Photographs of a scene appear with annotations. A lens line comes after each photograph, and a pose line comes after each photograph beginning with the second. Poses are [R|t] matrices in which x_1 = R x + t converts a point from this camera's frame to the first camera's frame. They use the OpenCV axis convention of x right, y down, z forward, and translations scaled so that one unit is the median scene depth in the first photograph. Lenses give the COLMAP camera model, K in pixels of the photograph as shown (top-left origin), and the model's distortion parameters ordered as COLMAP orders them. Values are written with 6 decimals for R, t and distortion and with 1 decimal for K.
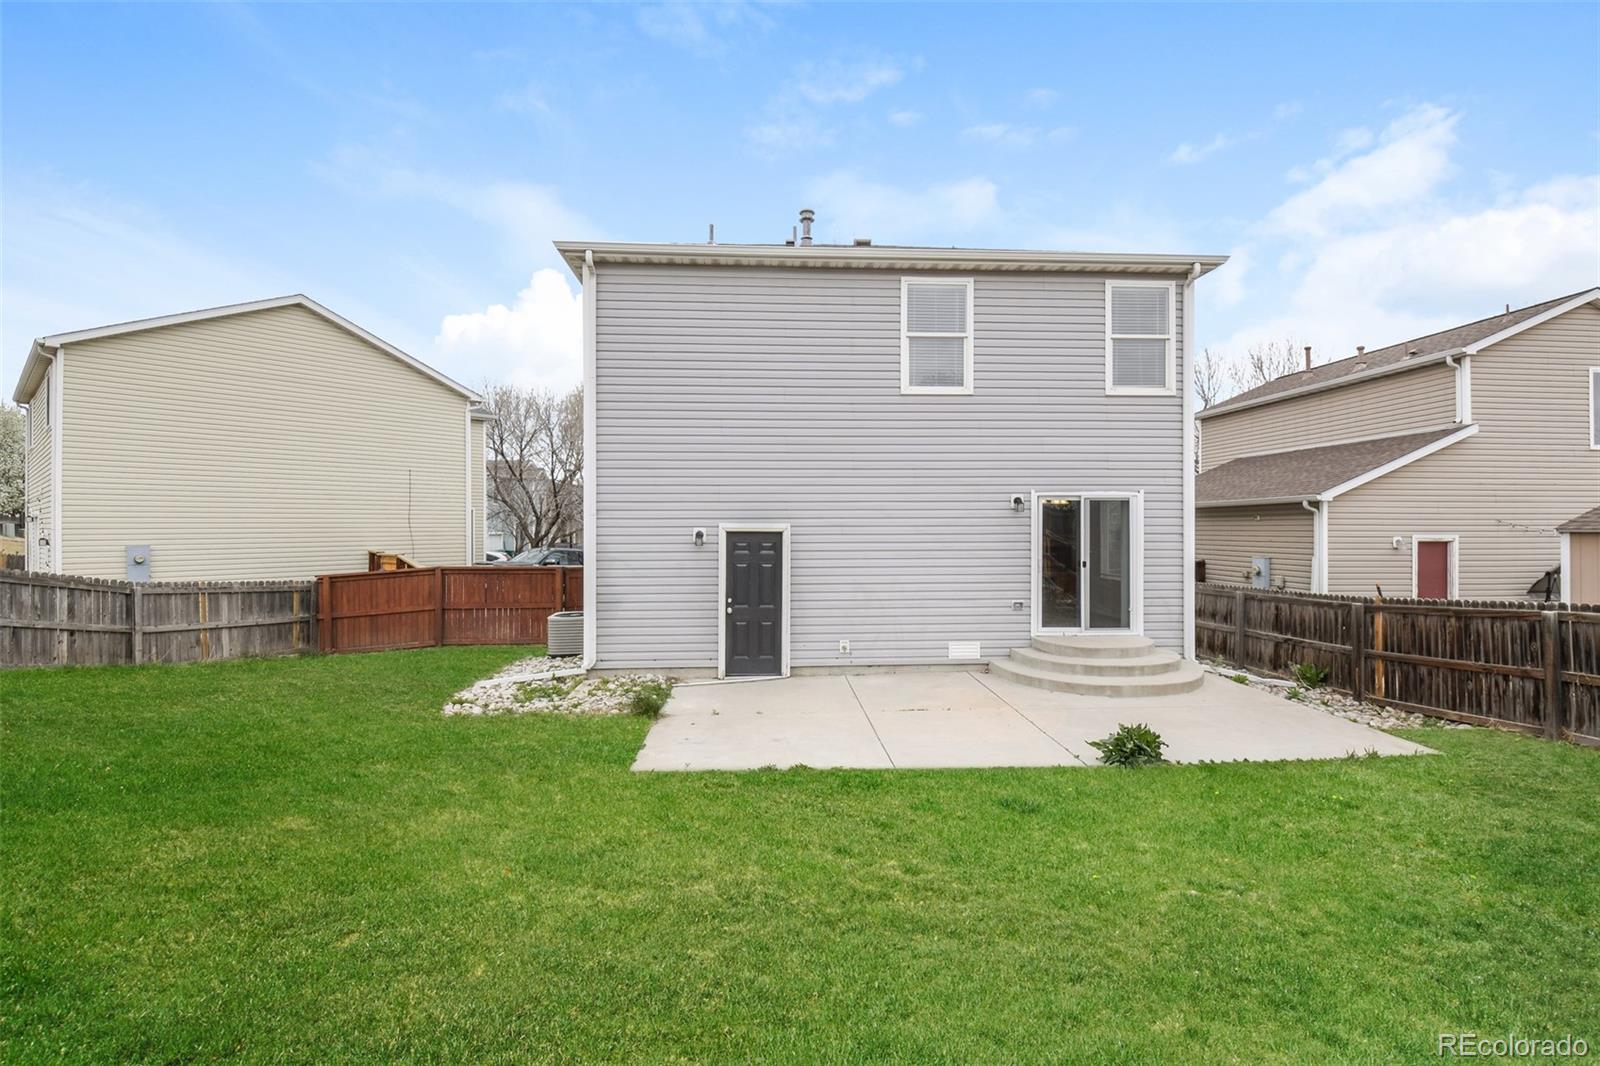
lens RADIAL K [[699.2, 0, 799.3], [0, 699.2, 533.2], [0, 0, 1]] dist [0.011156, -0.012828]
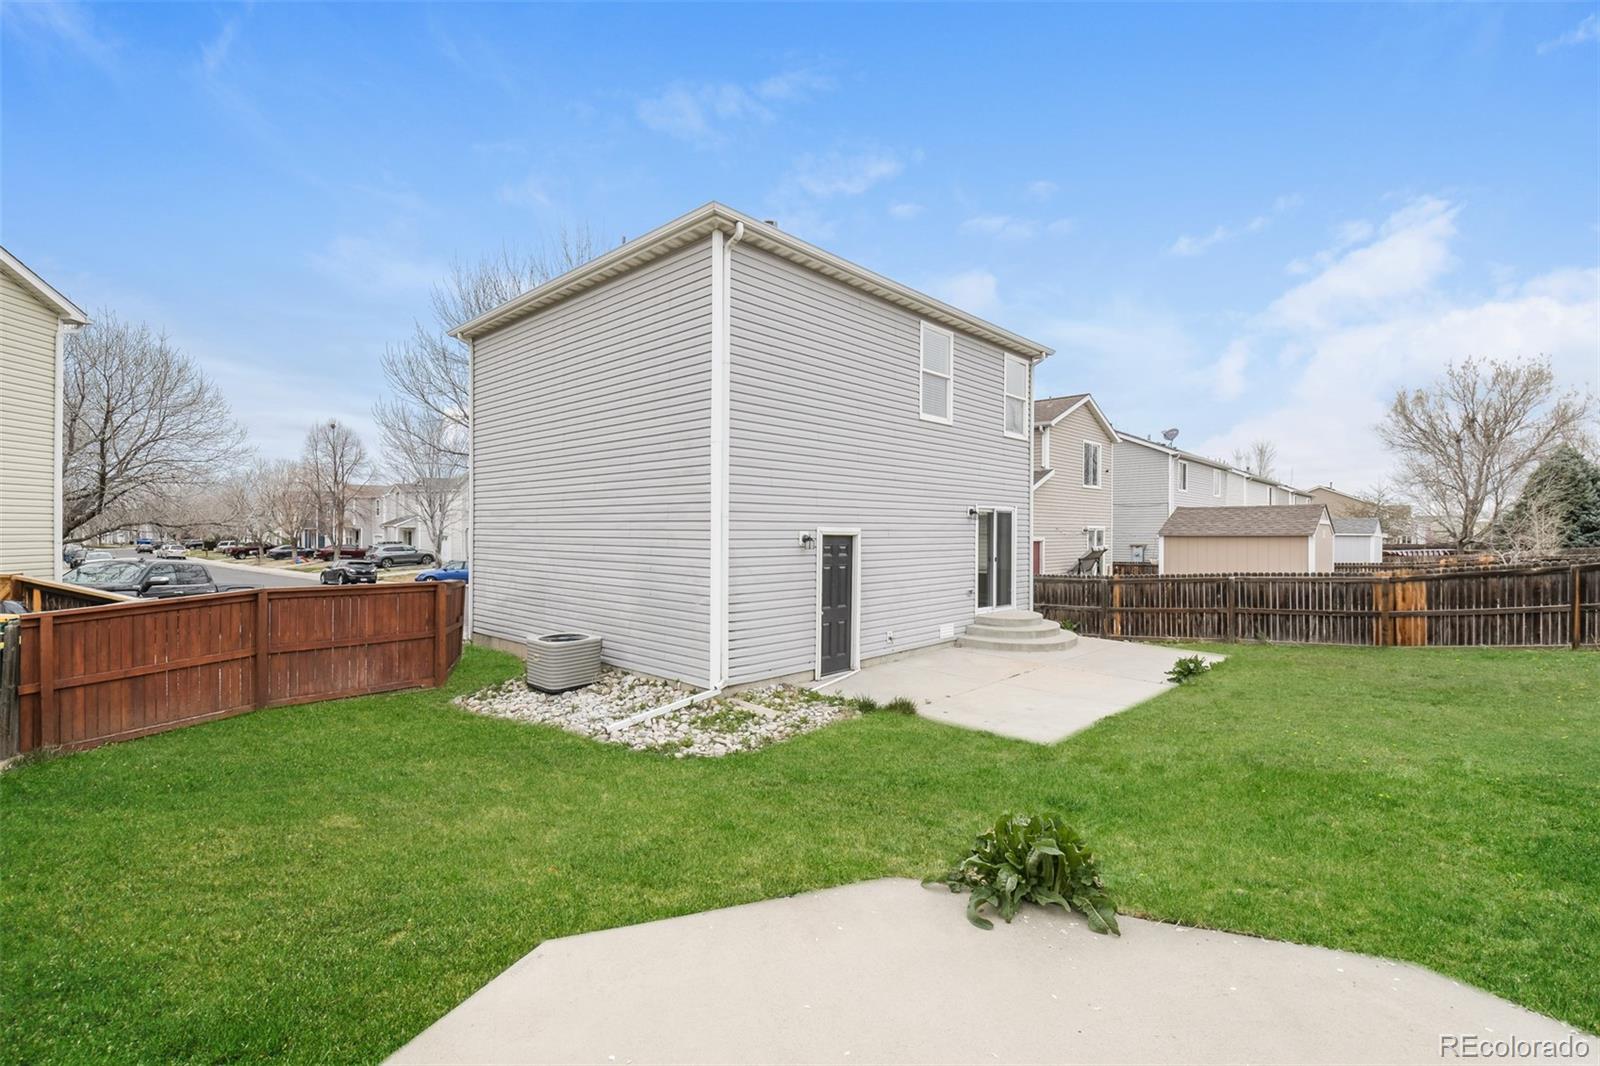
lens RADIAL K [[699.2, 0, 795.2], [0, 699.2, 529.3], [0, 0, 1]] dist [0.011156, -0.012828]
pose [[0.745094, 0.005238, 0.666939, -0.802850], [0.000981, 0.999959, -0.008950, -0.001627], [-0.666958, 0.007323, 0.745059, 0.261962]]
